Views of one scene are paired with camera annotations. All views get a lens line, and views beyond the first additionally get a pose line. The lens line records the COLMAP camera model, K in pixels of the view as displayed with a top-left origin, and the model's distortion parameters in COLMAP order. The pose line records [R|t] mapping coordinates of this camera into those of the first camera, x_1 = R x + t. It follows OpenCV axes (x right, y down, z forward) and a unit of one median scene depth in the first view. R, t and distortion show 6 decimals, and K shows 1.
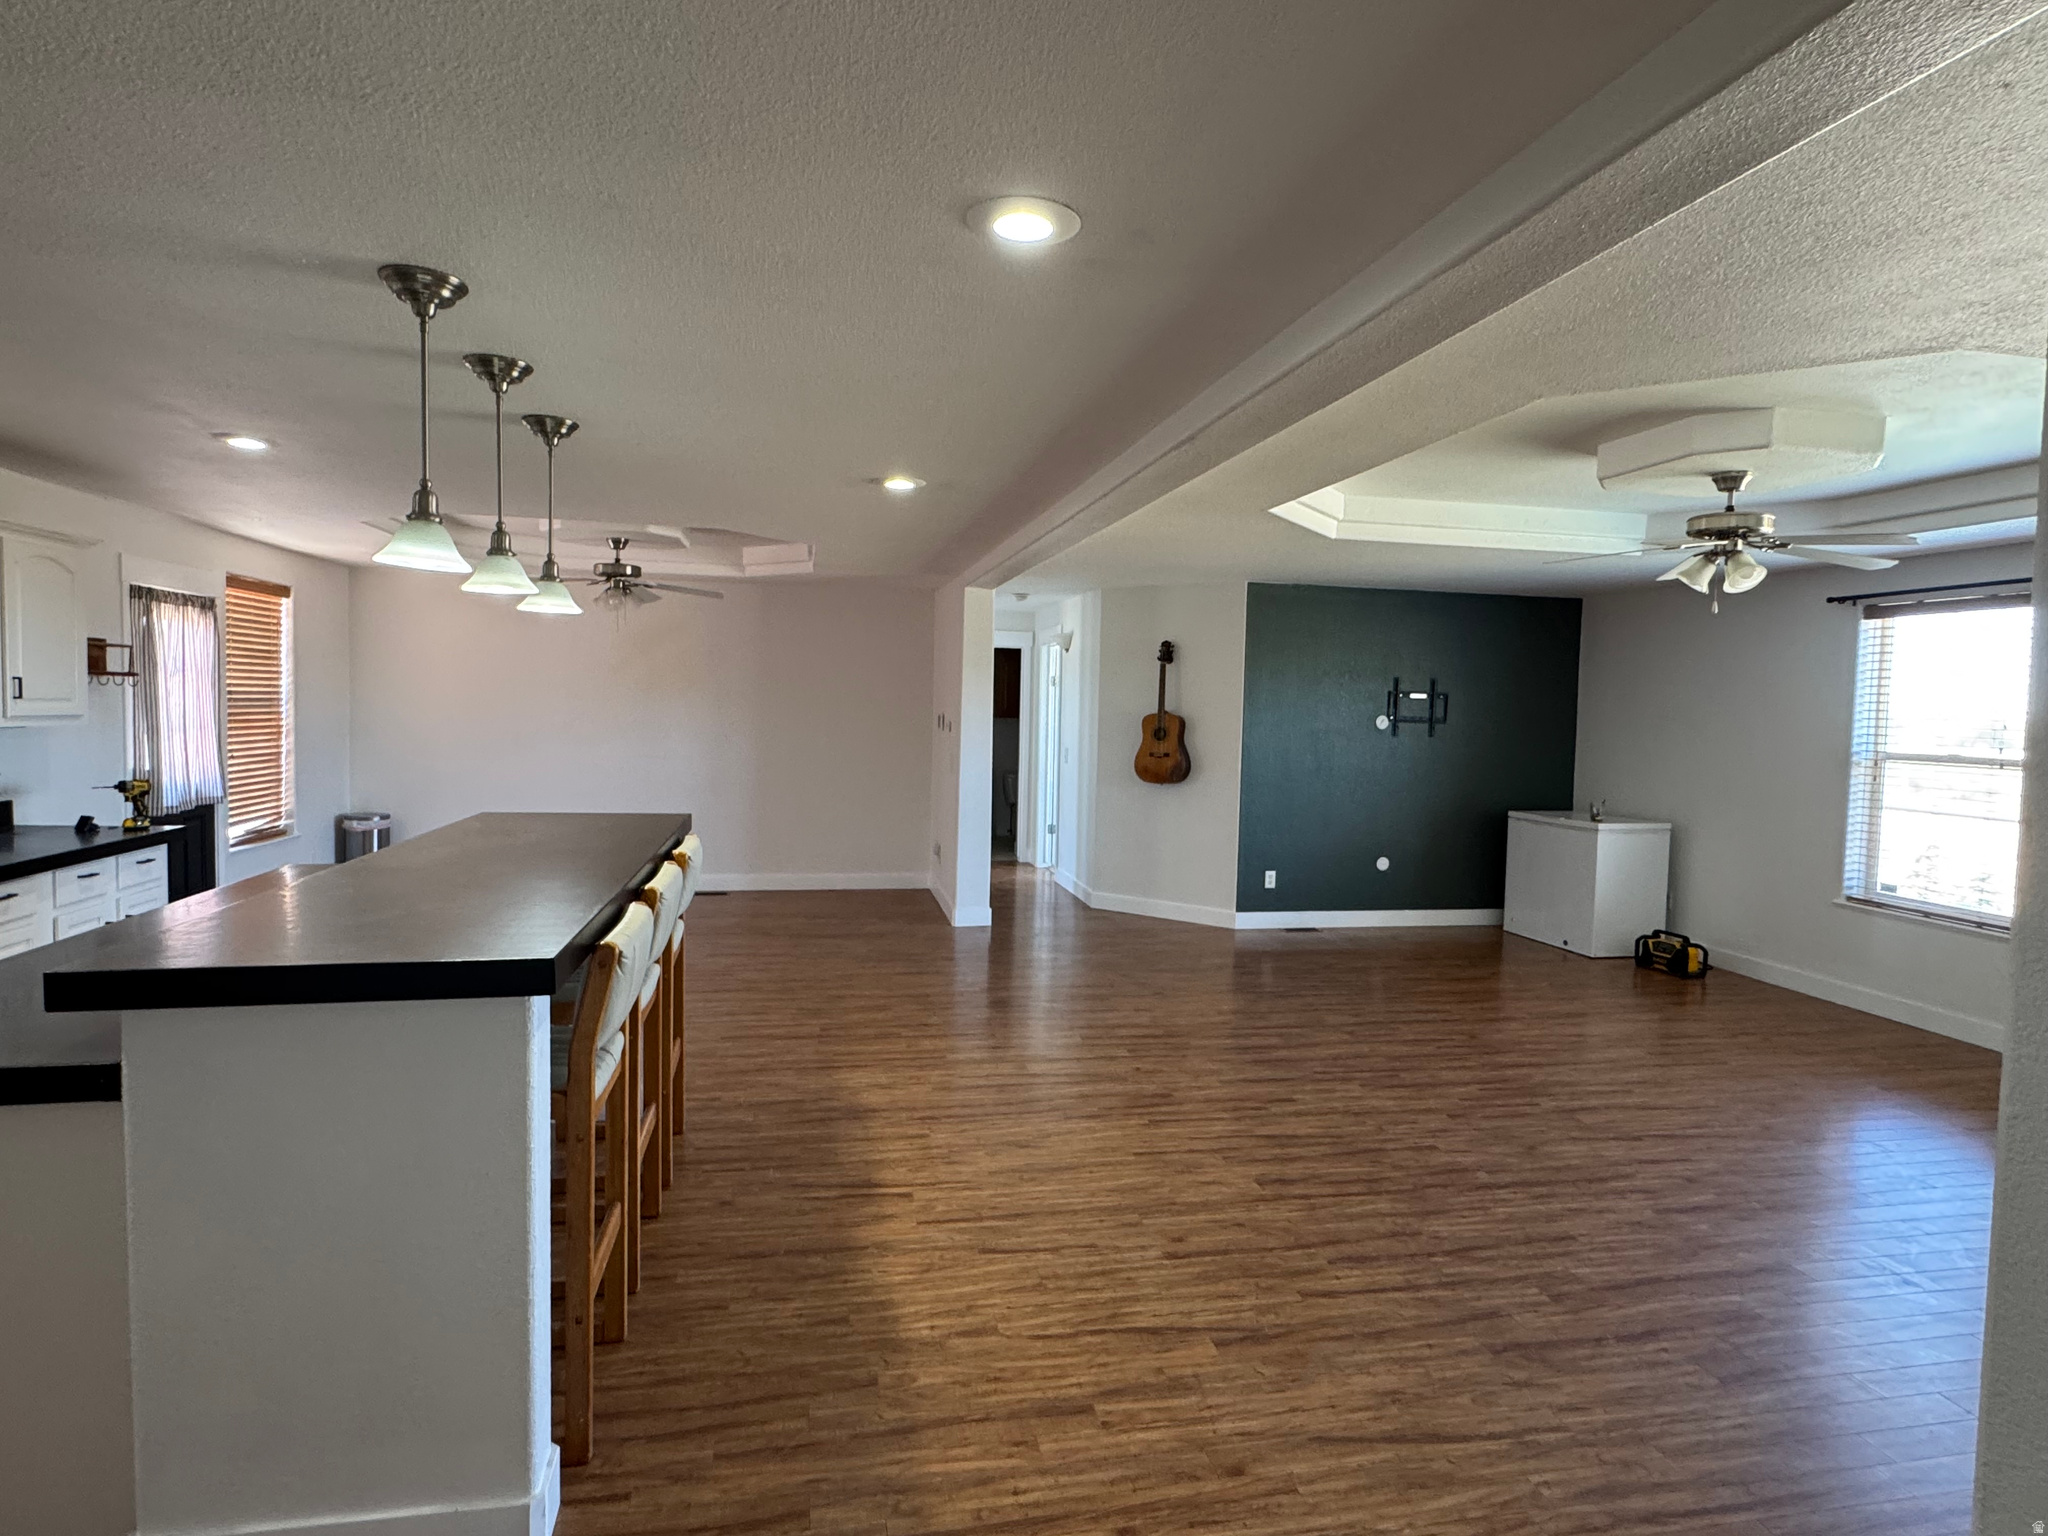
lens RADIAL K [[1112.2, 0, 1020.5], [0, 1112.2, 764.2], [0, 0, 1]] dist [0.000880, 0.001600]
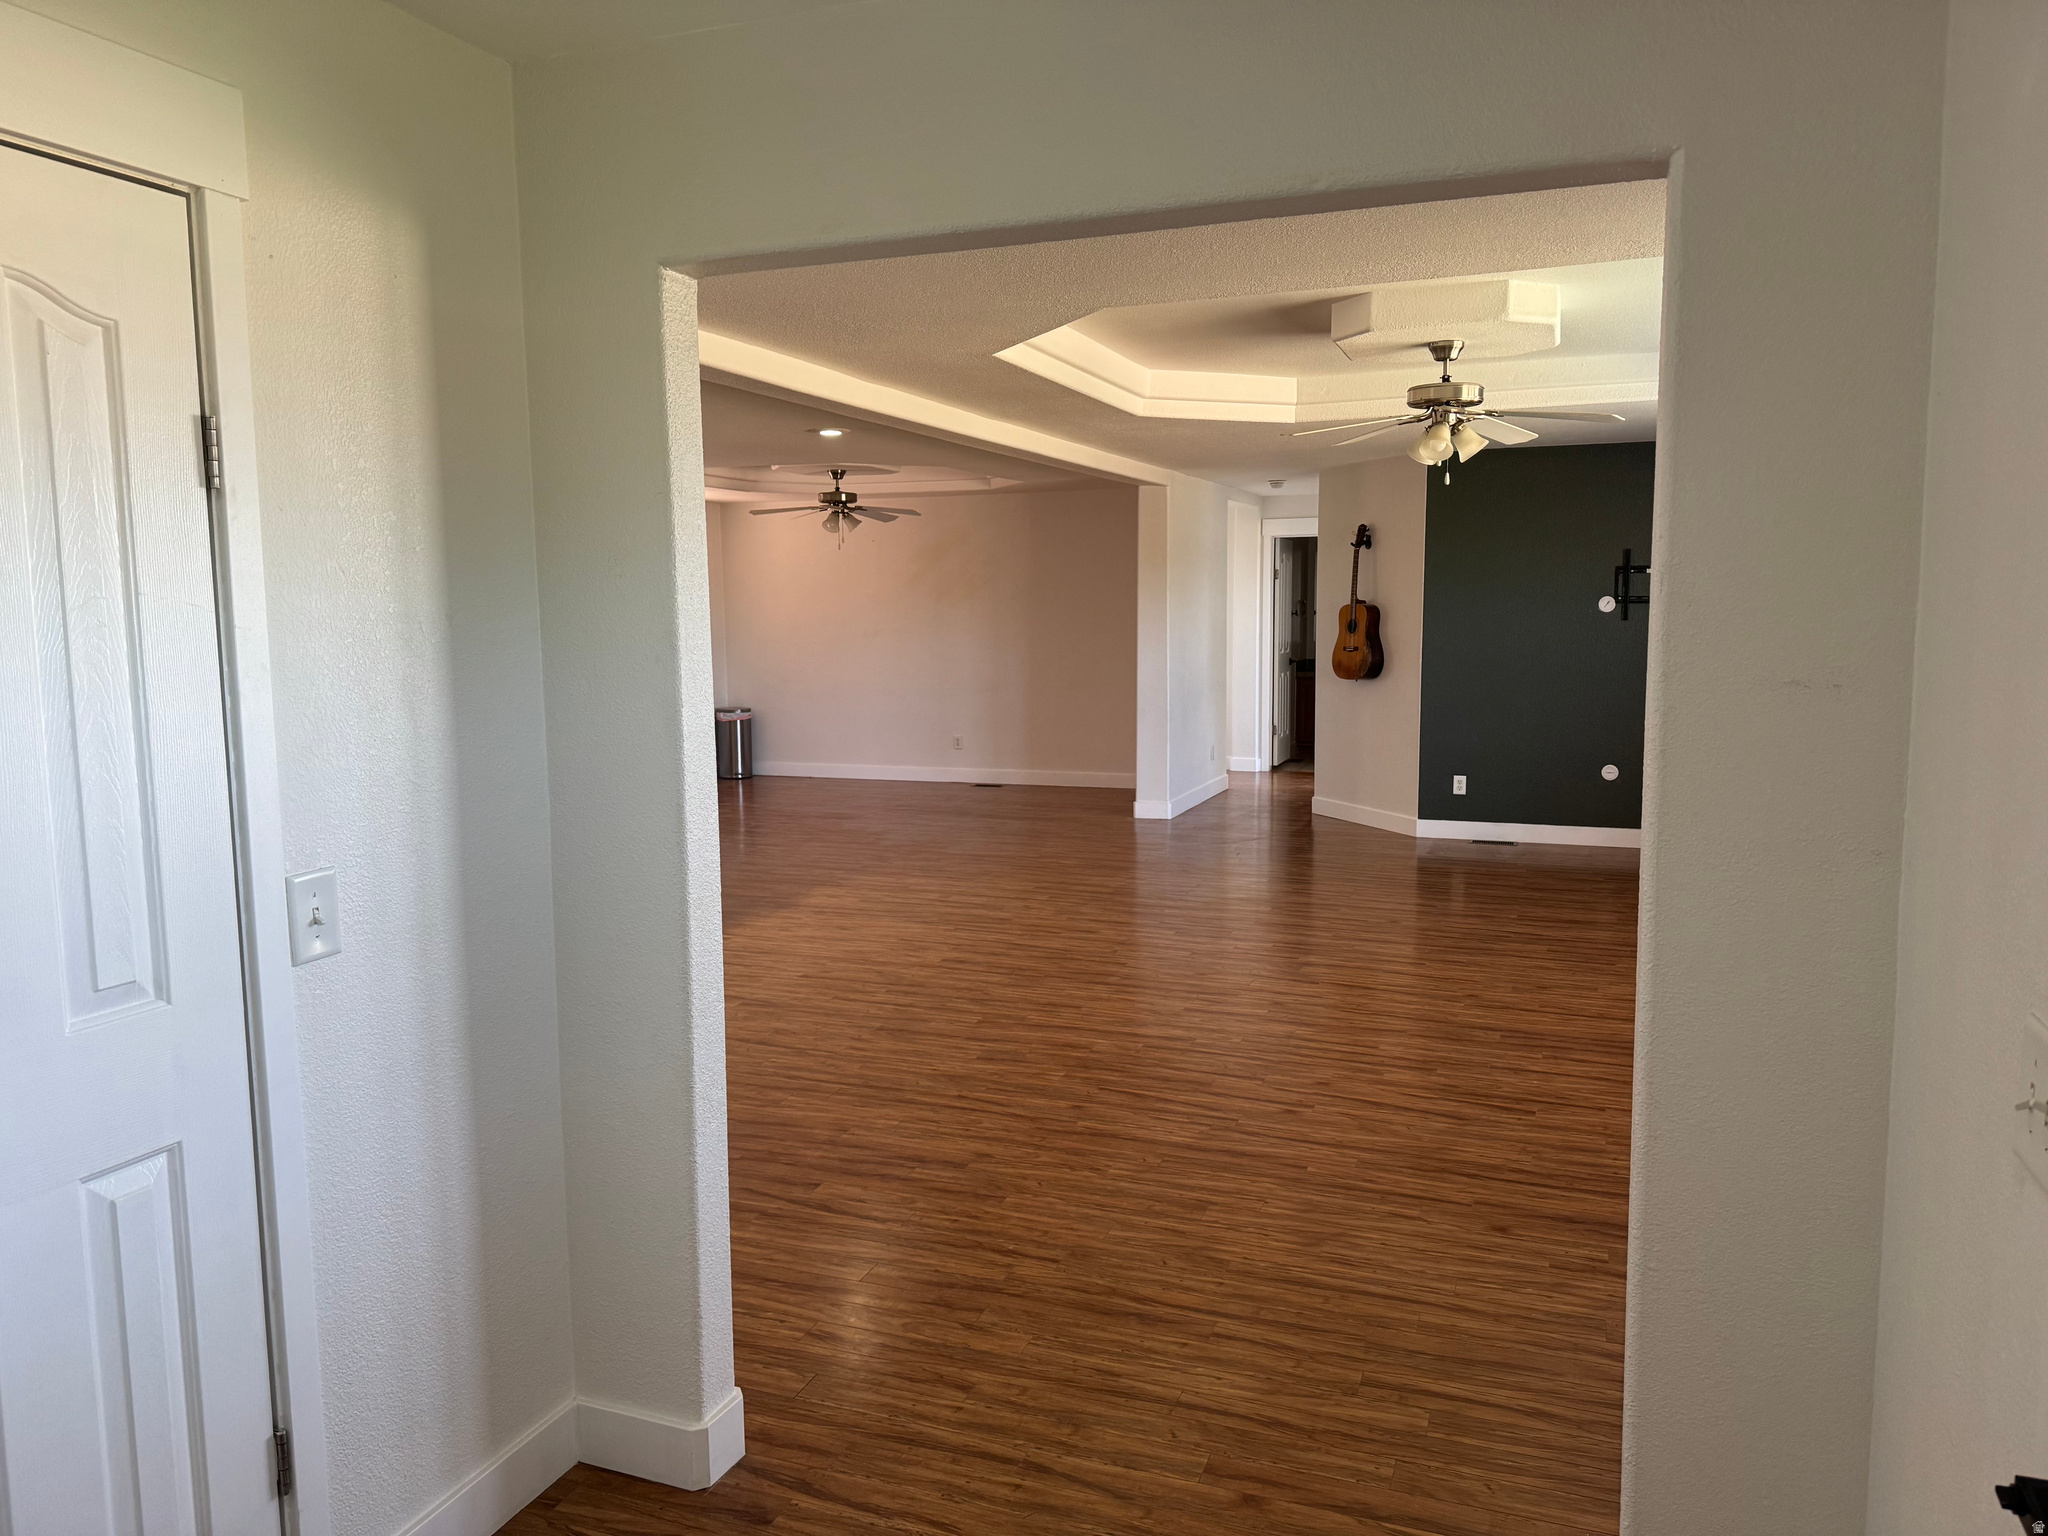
lens RADIAL K [[1441.1, 0, 1032.1], [0, 1441.1, 766.6], [0, 0, 1]] dist [0.052744, -0.051567]
pose [[0.843247, 0.027595, -0.536818, 1.034734], [0.001001, 0.998599, 0.052906, 0.049405], [0.537526, -0.045151, 0.842038, -0.315553]]
